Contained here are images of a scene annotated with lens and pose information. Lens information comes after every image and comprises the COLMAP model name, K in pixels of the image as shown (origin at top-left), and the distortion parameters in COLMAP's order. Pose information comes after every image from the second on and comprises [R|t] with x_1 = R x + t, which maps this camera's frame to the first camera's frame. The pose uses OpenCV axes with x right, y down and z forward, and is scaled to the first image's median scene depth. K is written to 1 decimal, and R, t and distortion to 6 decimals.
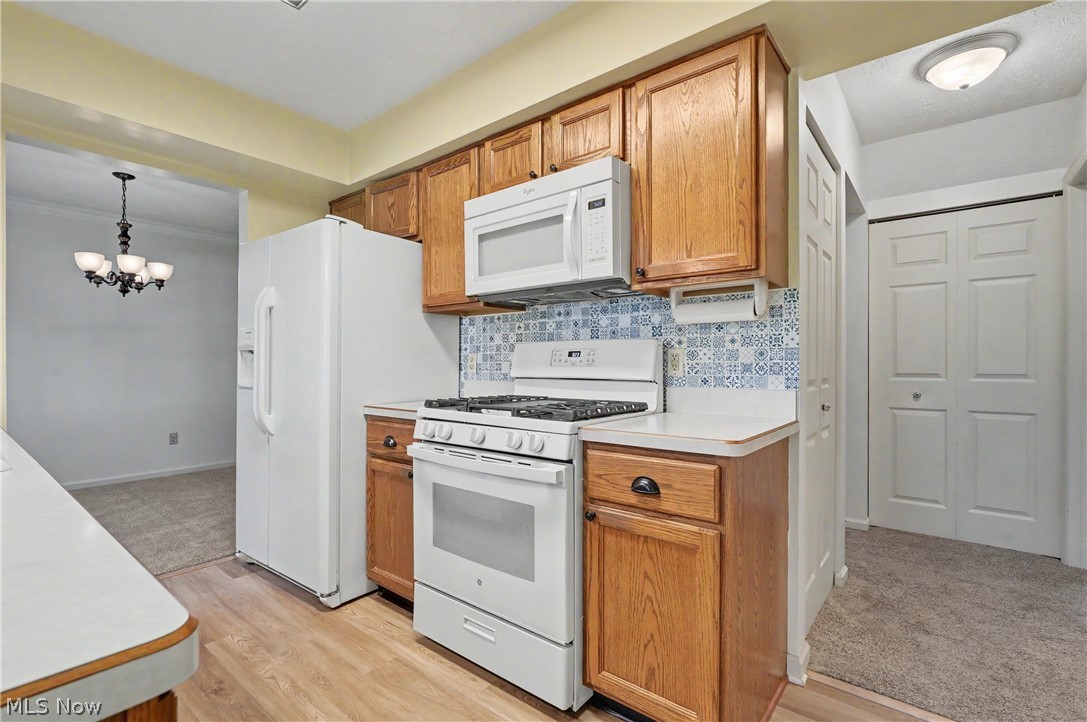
lens RADIAL K [[495.9, 0, 543.5], [0, 495.9, 361.0], [0, 0, 1]] dist [-0.001582, -0.000096]
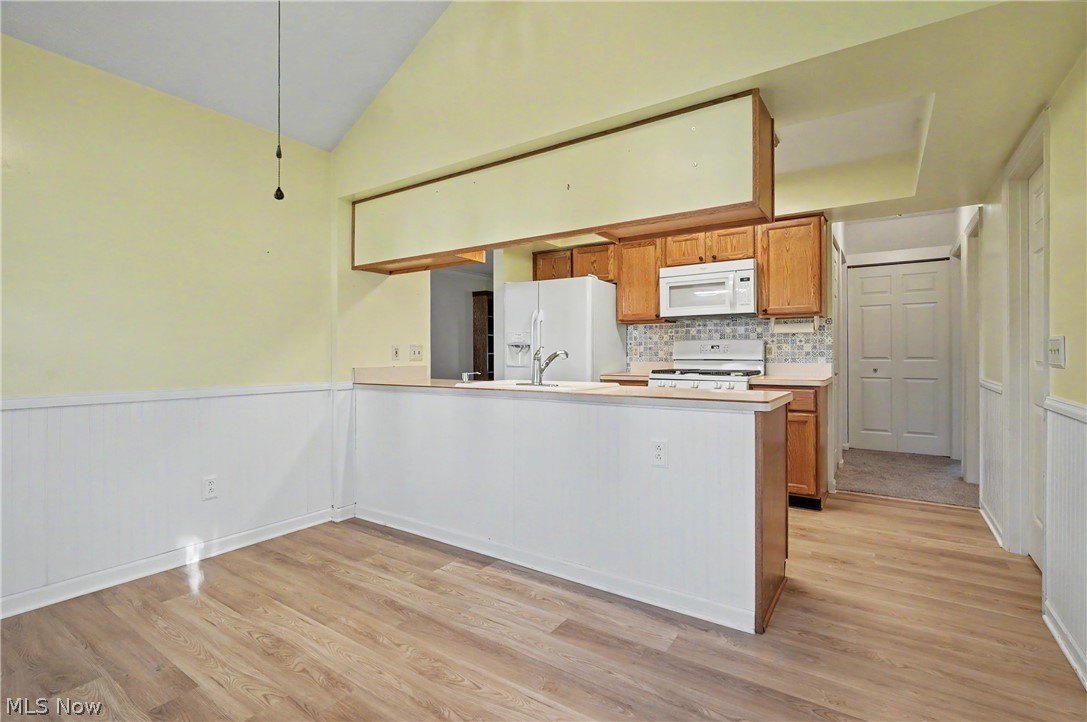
lens RADIAL K [[503.4, 0, 547.7], [0, 503.4, 347.2], [0, 0, 1]] dist [-0.002600, -0.000441]
pose [[0.995806, -0.002683, 0.091448, -0.788018], [0.003173, 0.999981, -0.005214, -0.005493], [-0.091432, 0.005482, 0.995796, -0.929195]]
